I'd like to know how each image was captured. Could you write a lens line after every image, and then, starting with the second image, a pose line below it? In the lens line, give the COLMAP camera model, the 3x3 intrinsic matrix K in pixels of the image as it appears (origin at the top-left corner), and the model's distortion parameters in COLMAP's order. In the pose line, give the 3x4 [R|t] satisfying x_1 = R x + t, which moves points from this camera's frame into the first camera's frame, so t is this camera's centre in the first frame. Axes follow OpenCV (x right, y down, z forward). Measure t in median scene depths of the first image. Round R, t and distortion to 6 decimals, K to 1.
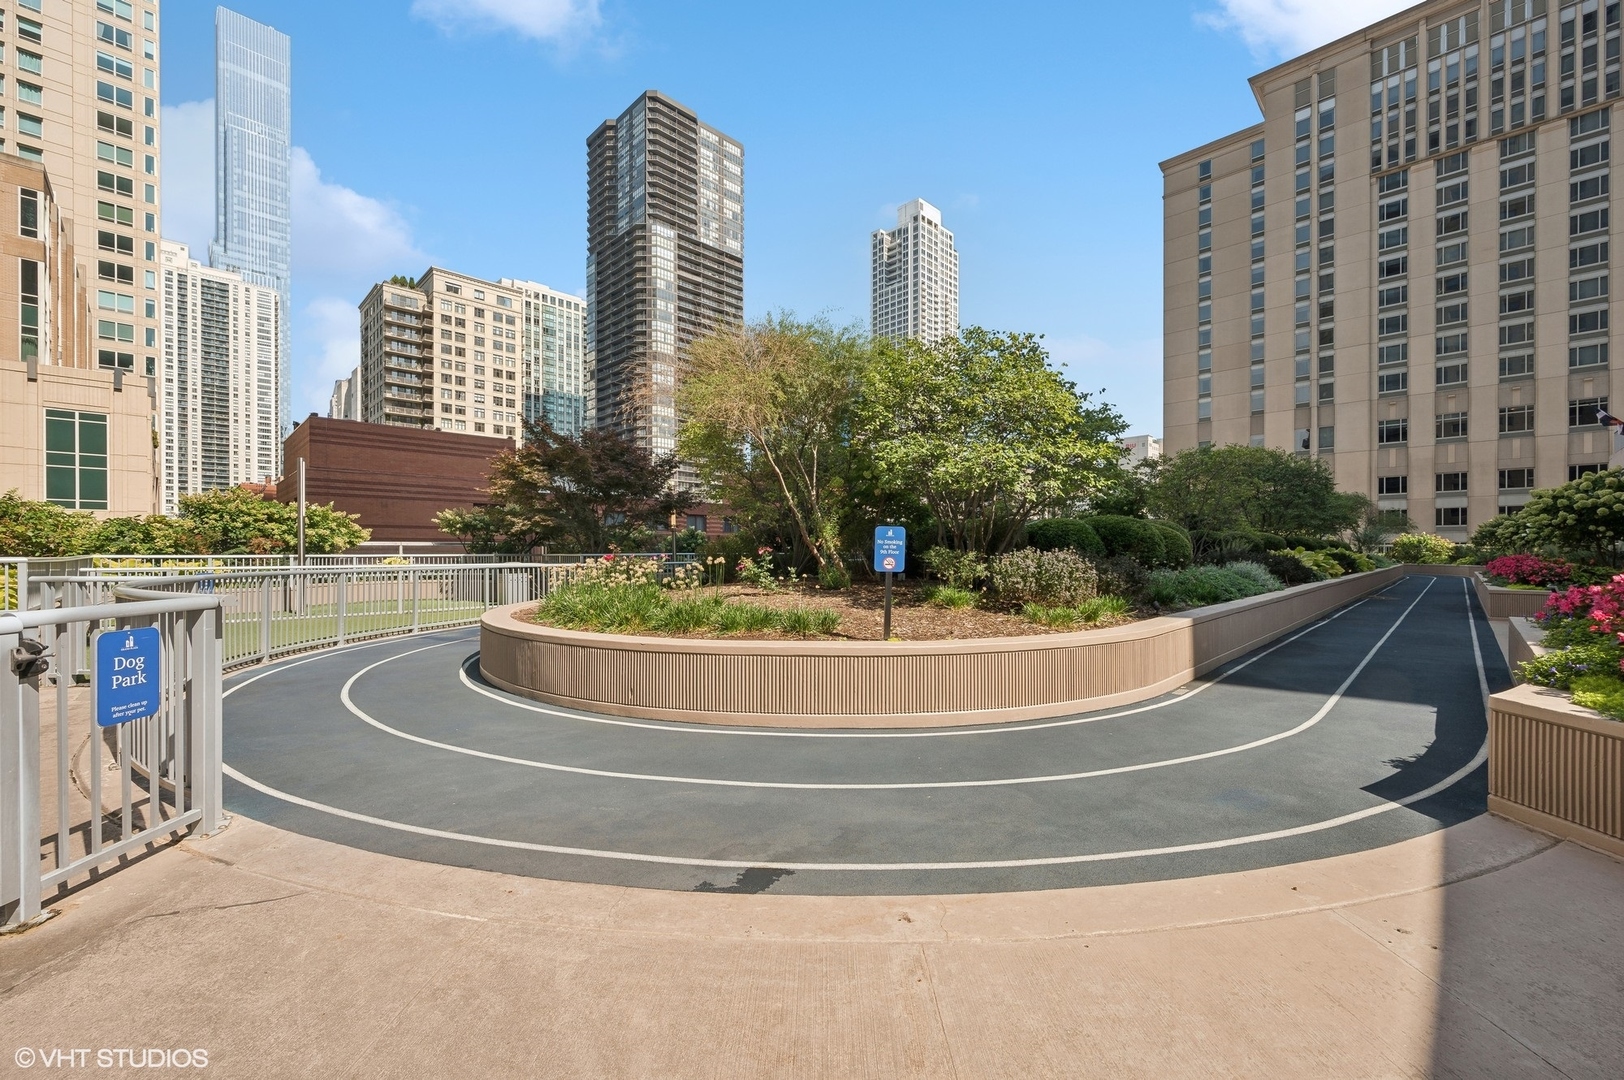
lens RADIAL K [[653.4, 0, 811.6], [0, 653.4, 564.7], [0, 0, 1]] dist [-0.000124, 0.000090]
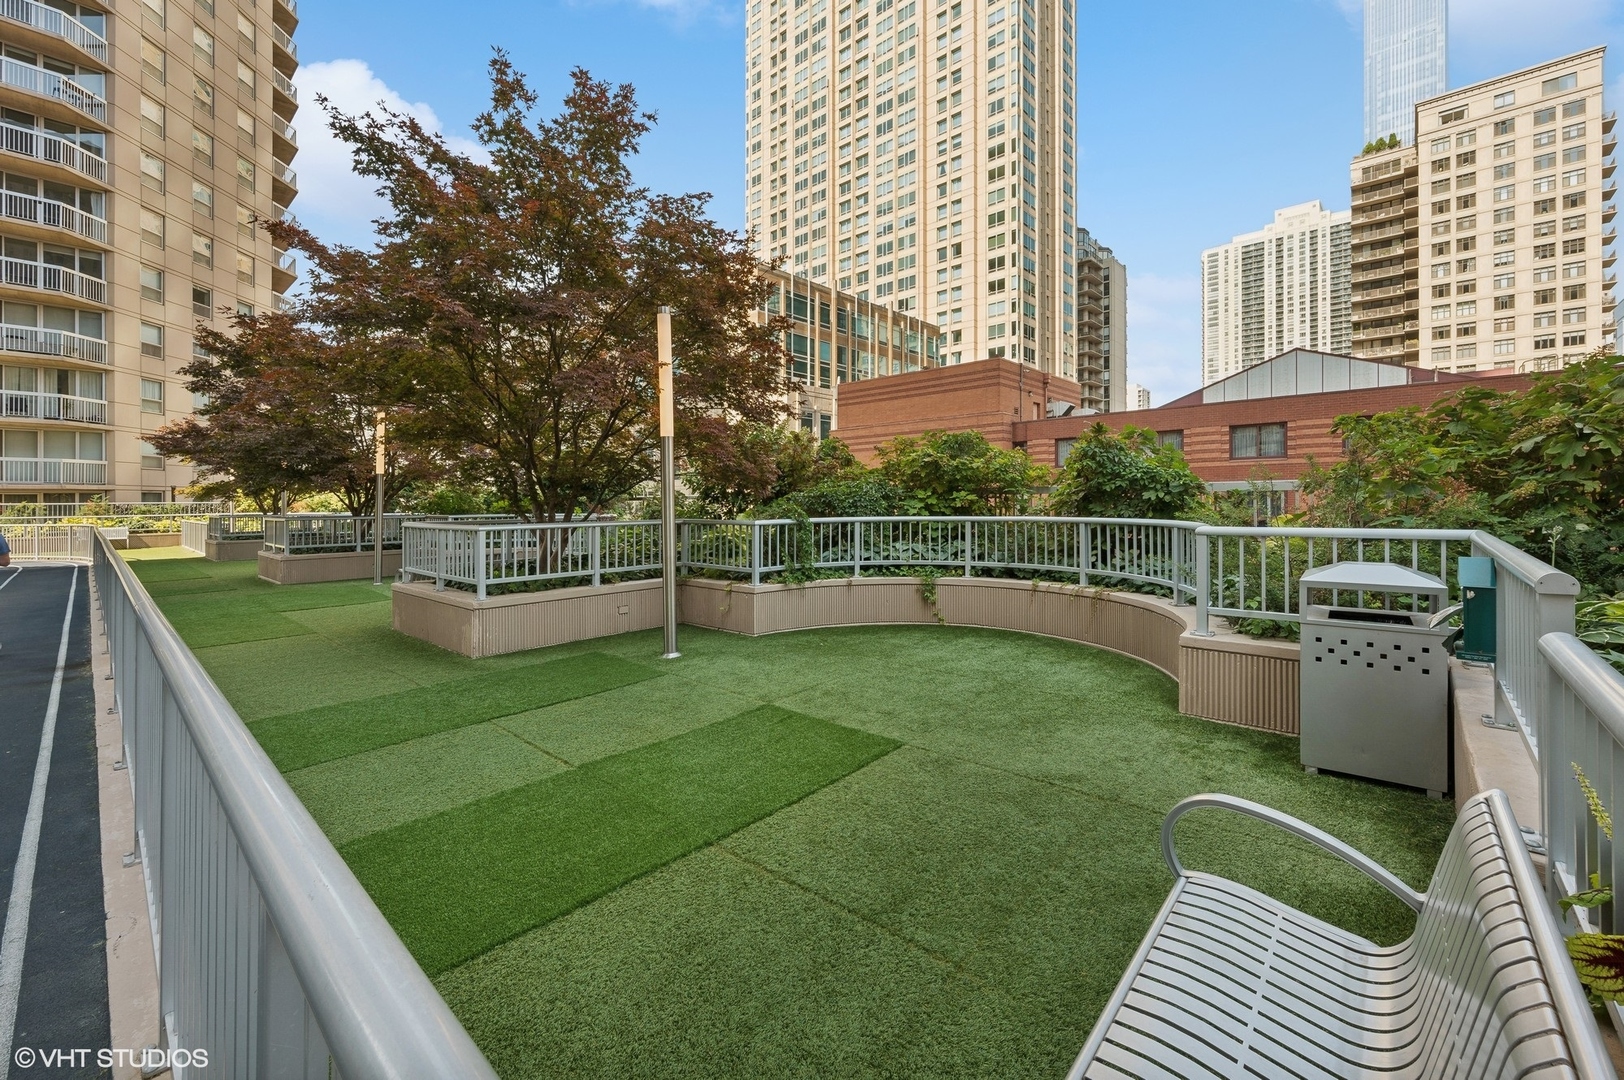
lens RADIAL K [[656.5, 0, 808.4], [0, 656.5, 491.3], [0, 0, 1]] dist [-0.000034, 0.000313]
pose [[0.041489, -0.010031, -0.999089, 0.113397], [-0.008750, 0.999908, -0.010403, -0.011011], [0.999101, 0.009174, 0.041397, 0.291145]]
